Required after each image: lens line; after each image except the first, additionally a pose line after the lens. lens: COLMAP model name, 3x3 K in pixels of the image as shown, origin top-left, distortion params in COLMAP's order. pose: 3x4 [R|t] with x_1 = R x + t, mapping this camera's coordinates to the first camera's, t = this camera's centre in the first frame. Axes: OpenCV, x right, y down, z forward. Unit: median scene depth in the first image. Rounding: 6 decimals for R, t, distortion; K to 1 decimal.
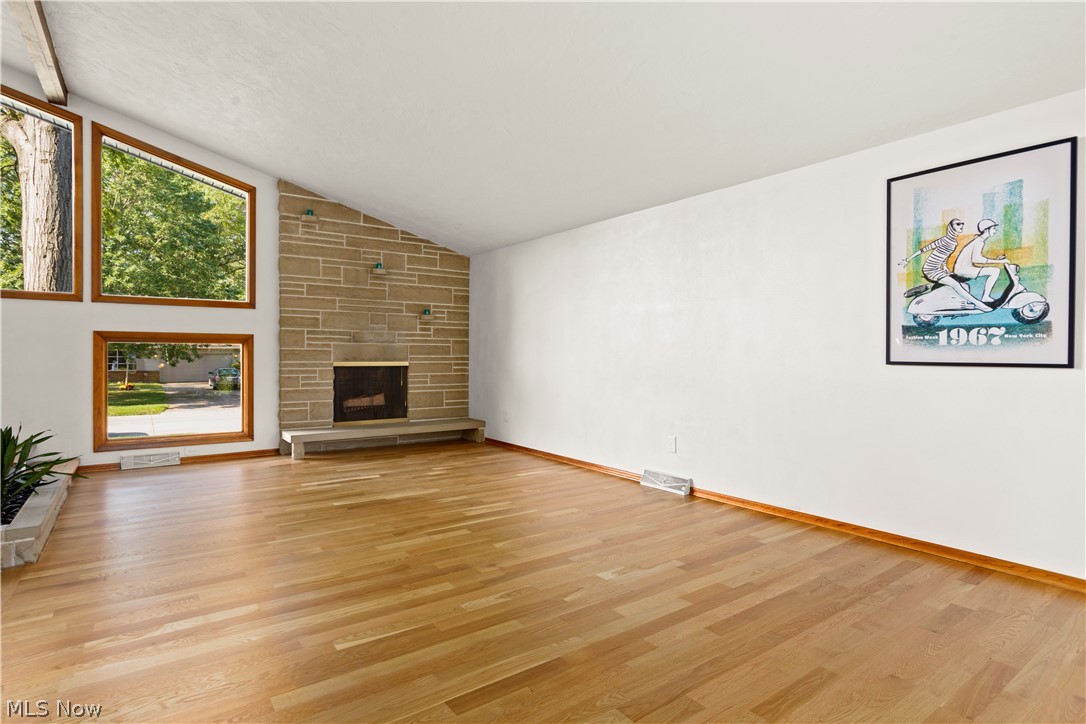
lens RADIAL K [[597.8, 0, 544.5], [0, 597.8, 367.4], [0, 0, 1]] dist [-0.005105, -0.001269]
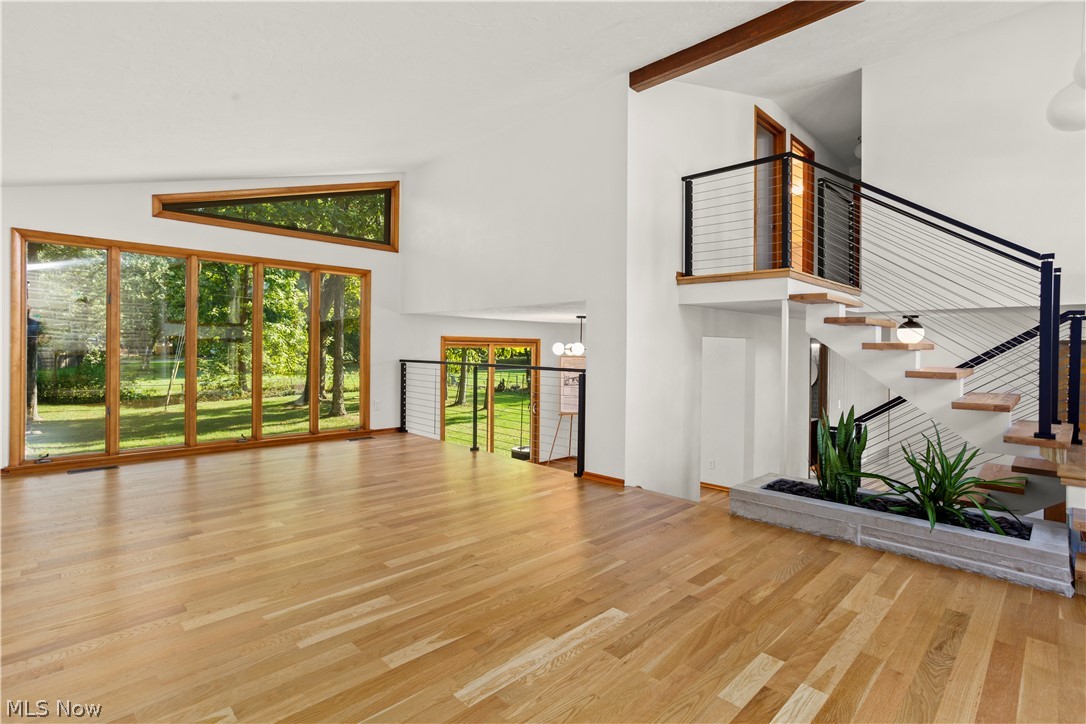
lens RADIAL K [[531.8, 0, 543.8], [0, 531.8, 352.3], [0, 0, 1]] dist [-0.045196, 0.037695]
pose [[-0.989084, -0.014729, -0.146617, -0.249298], [-0.016848, 0.999771, 0.013226, -0.037096], [0.146389, 0.015552, -0.989105, 1.888848]]
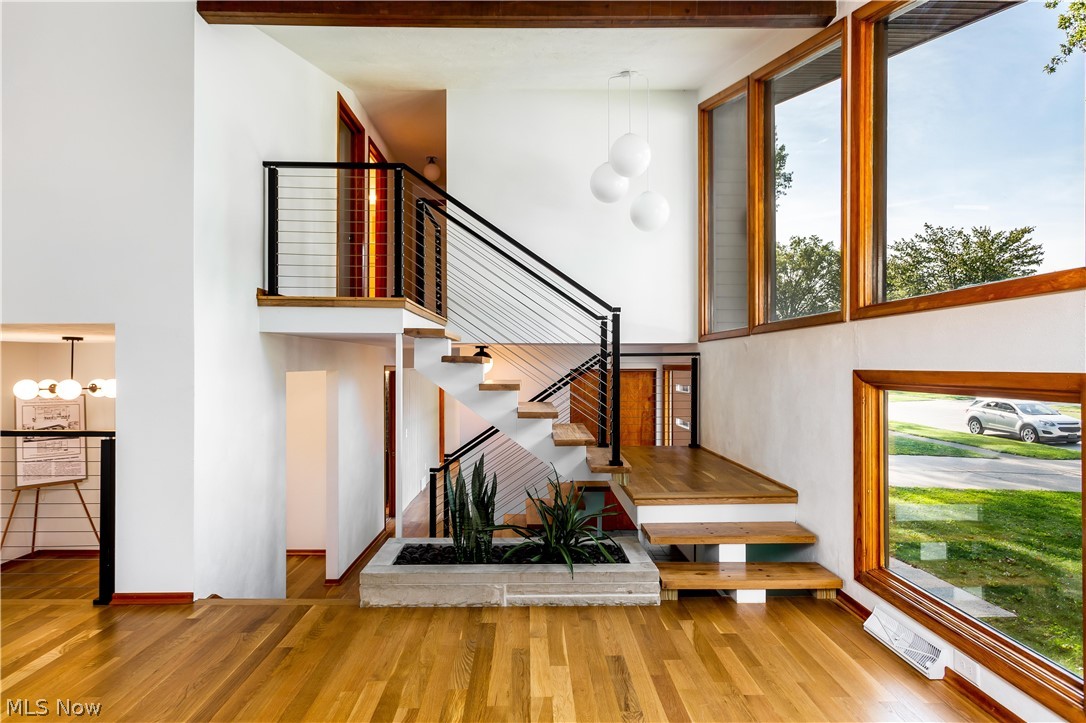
lens RADIAL K [[597.8, 0, 544.5], [0, 597.8, 366.9], [0, 0, 1]] dist [-0.005105, -0.001269]
pose [[-0.577516, -0.005277, -0.816362, -0.188042], [-0.011152, 0.999937, 0.001426, -0.079000], [0.816303, 0.009927, -0.577539, 1.732624]]
